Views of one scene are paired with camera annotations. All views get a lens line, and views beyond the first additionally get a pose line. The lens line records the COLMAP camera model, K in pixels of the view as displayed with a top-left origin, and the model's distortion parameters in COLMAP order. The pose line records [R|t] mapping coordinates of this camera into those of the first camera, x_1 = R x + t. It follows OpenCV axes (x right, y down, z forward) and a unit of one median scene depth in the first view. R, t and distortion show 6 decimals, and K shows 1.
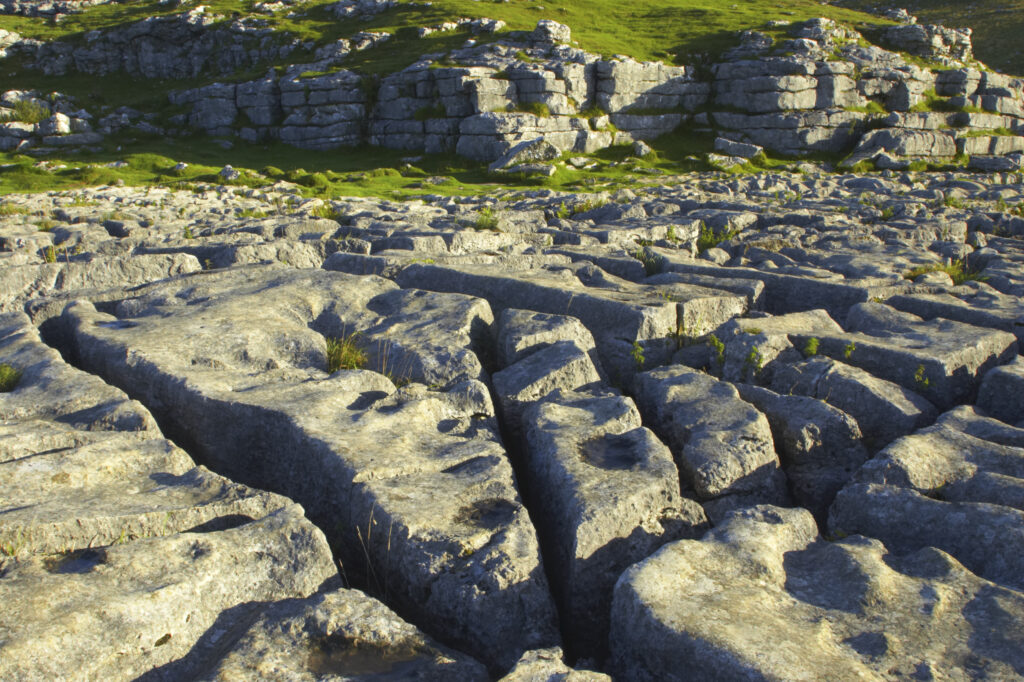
lens RADIAL K [[942.6, 0, 512.0], [0, 942.6, 341.0], [0, 0, 1]] dist [-0.130013, 0.087882]
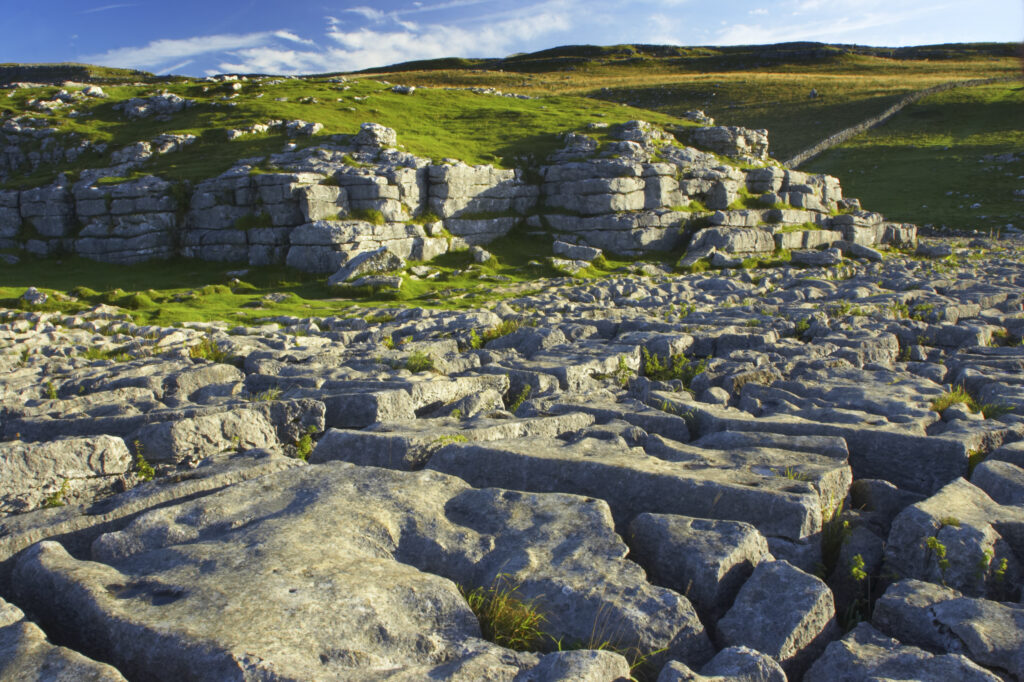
lens RADIAL K [[942.6, 0, 512.0], [0, 942.6, 341.0], [0, 0, 1]] dist [-0.130013, 0.087882]
pose [[0.966511, -0.046238, 0.252424, -0.078949], [0.069787, 0.993922, -0.085145, -0.030592], [-0.246953, 0.099909, 0.963863, 0.059380]]
